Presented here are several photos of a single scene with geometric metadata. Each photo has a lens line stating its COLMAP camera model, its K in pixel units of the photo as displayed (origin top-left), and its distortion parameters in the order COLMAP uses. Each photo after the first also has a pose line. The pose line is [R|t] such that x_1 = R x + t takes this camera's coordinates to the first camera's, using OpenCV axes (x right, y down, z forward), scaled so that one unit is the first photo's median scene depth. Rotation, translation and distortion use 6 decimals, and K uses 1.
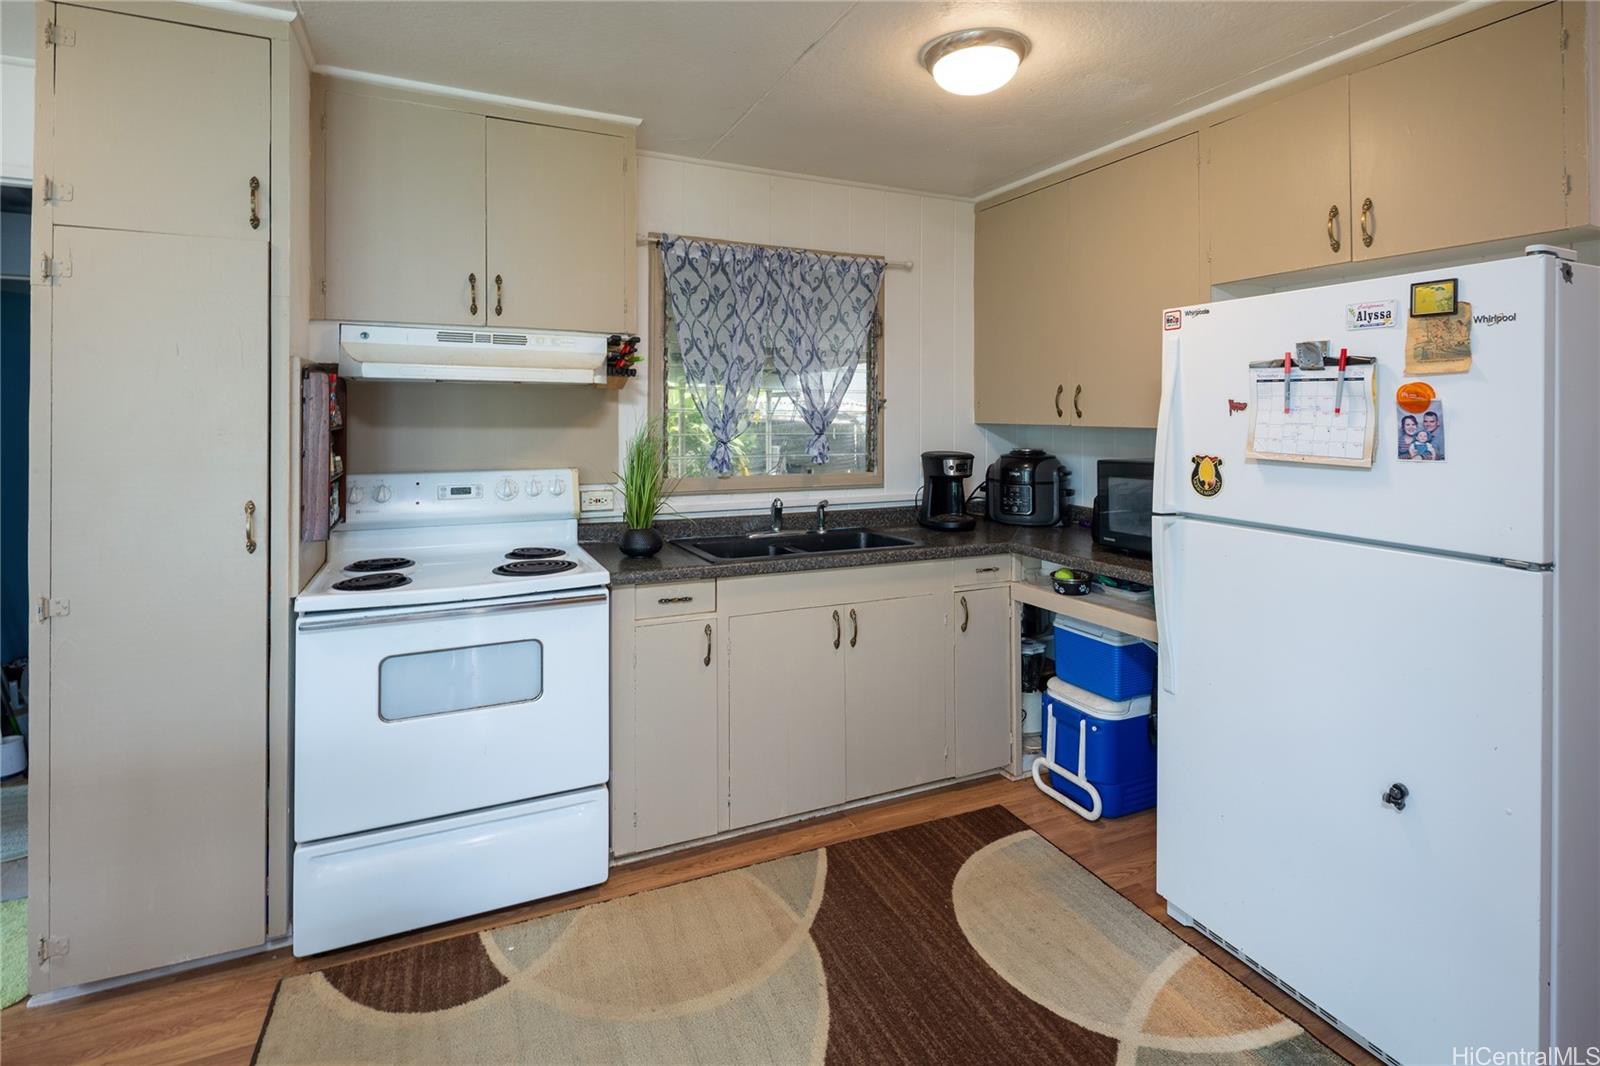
lens RADIAL K [[779.9, 0, 809.2], [0, 779.9, 417.1], [0, 0, 1]] dist [-0.001220, -0.000776]
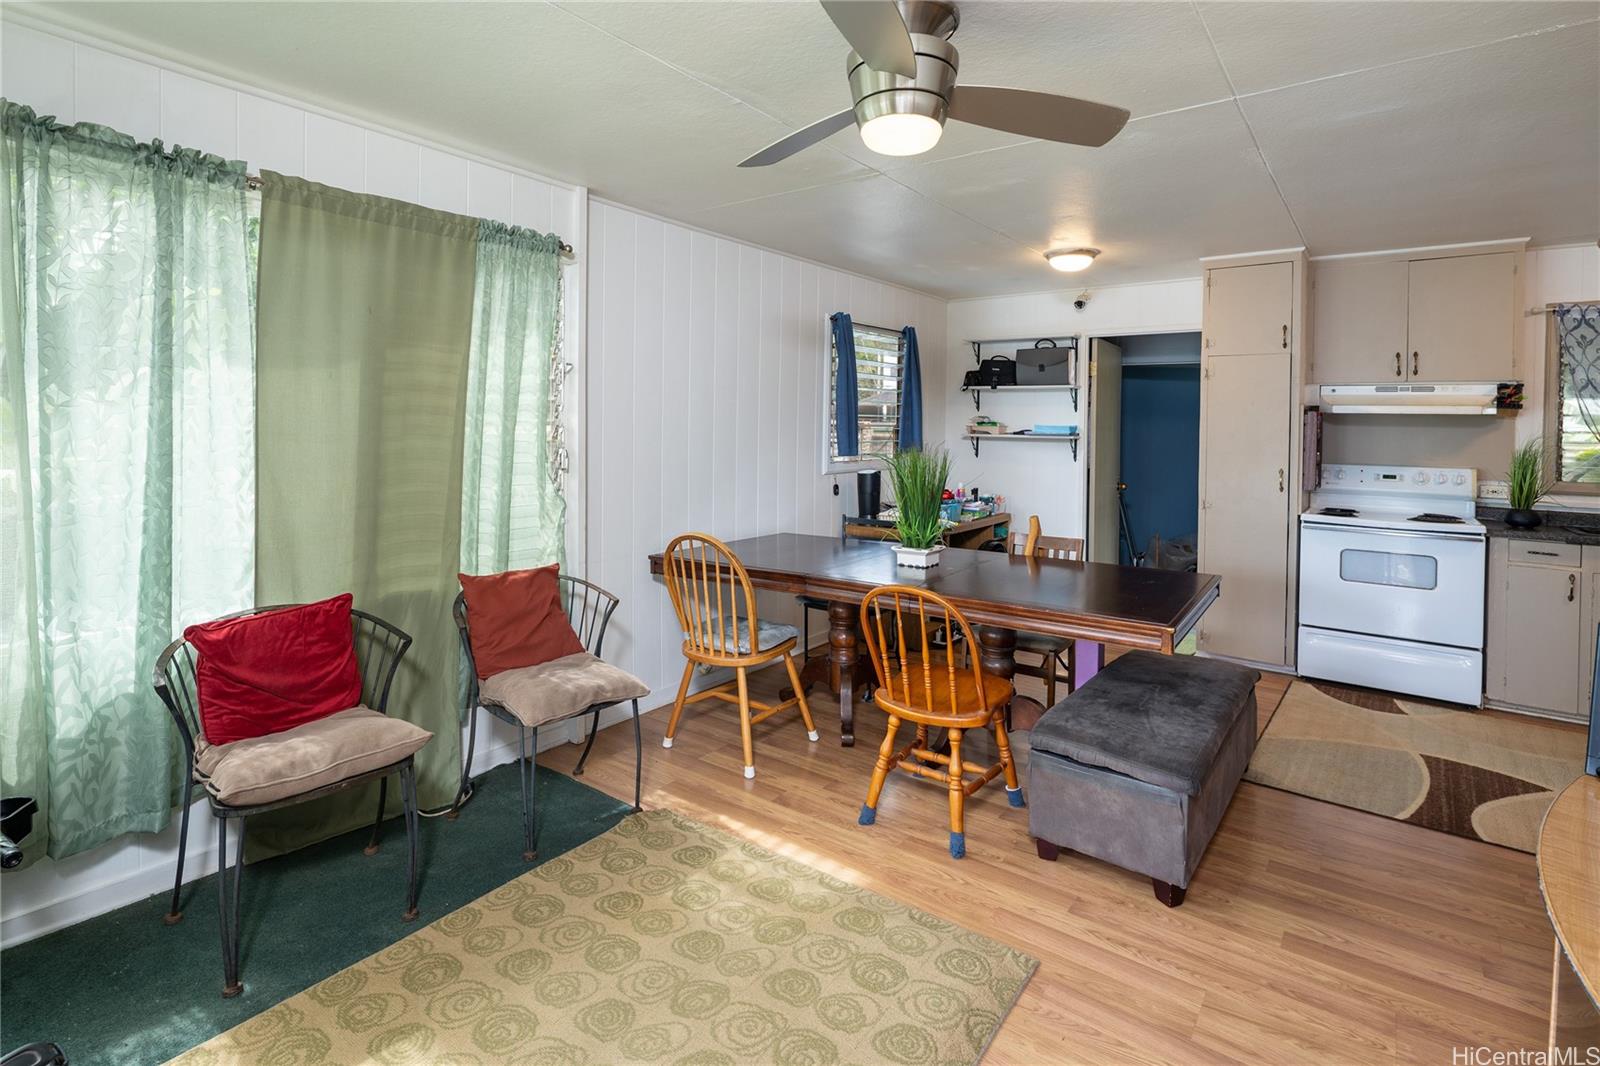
lens RADIAL K [[777.3, 0, 800.6], [0, 777.3, 425.3], [0, 0, 1]] dist [-0.004022, -0.001217]
pose [[0.464584, 0.005742, -0.885510, 0.438030], [-0.018646, 0.999821, -0.003299, 0.010030], [0.885332, 0.018044, 0.464608, -0.894981]]
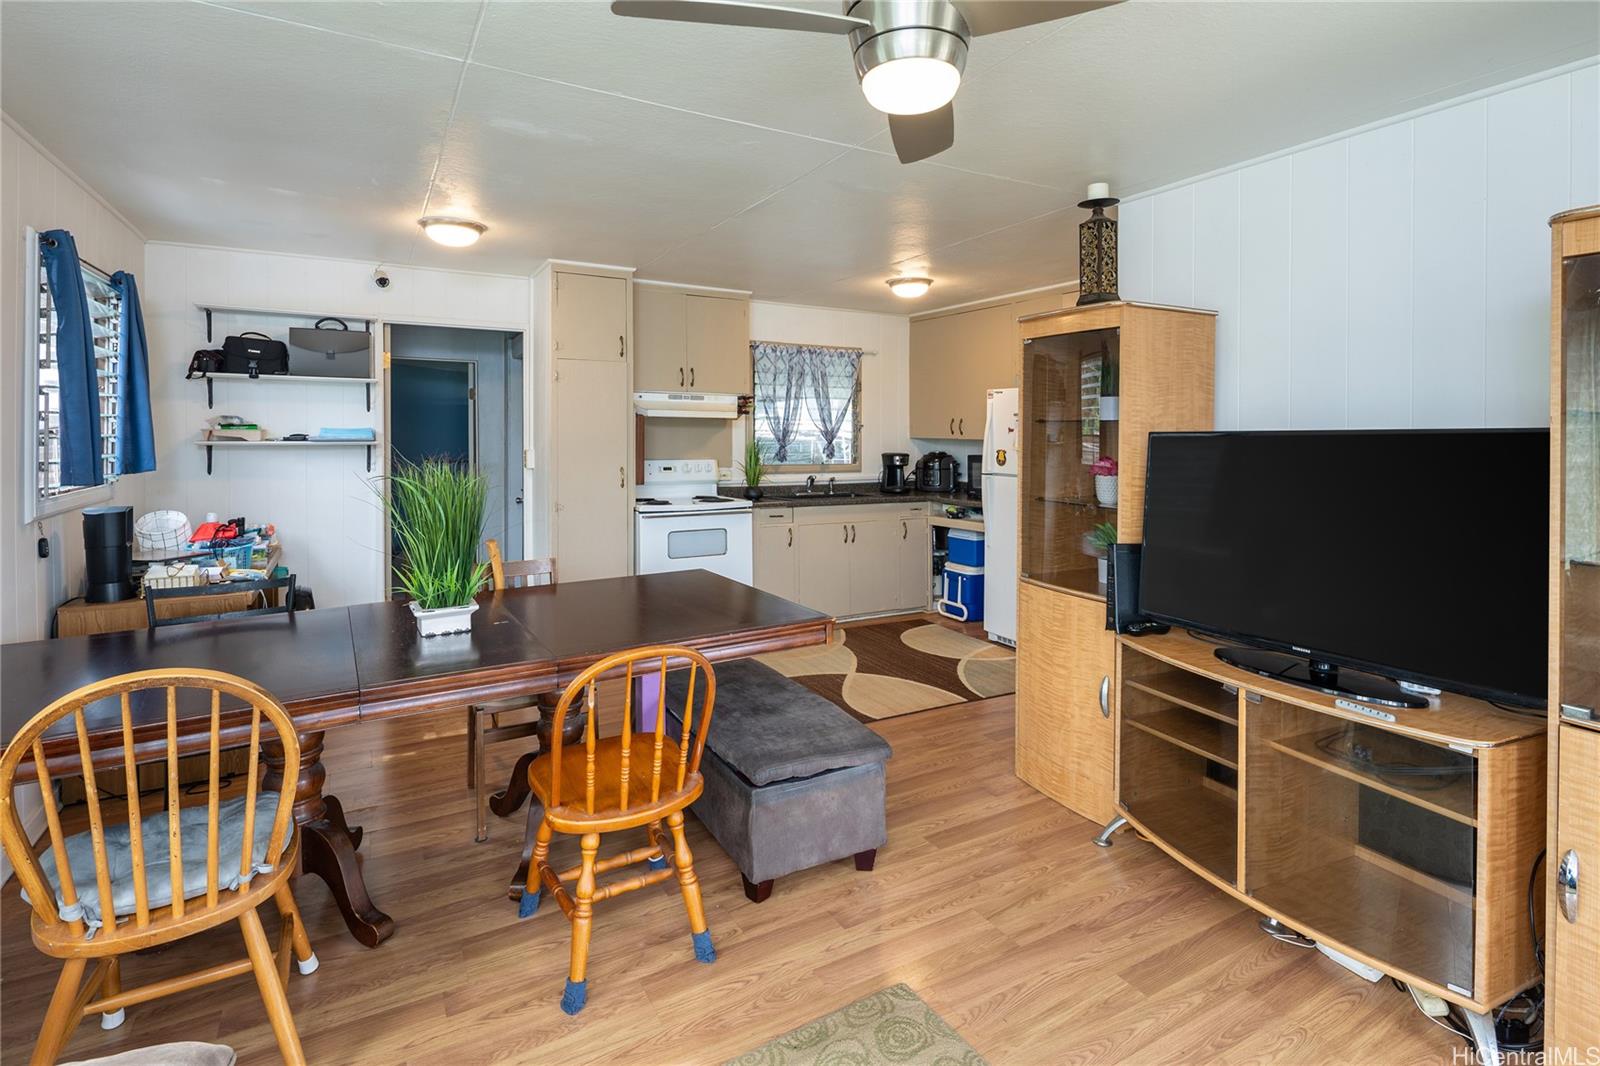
lens RADIAL K [[779.9, 0, 802.1], [0, 779.9, 427.1], [0, 0, 1]] dist [-0.001220, -0.000776]
pose [[0.997311, 0.003305, 0.073206, -0.227064], [-0.002479, 0.999932, -0.011371, 0.005072], [-0.073238, 0.011159, 0.997252, -1.056261]]
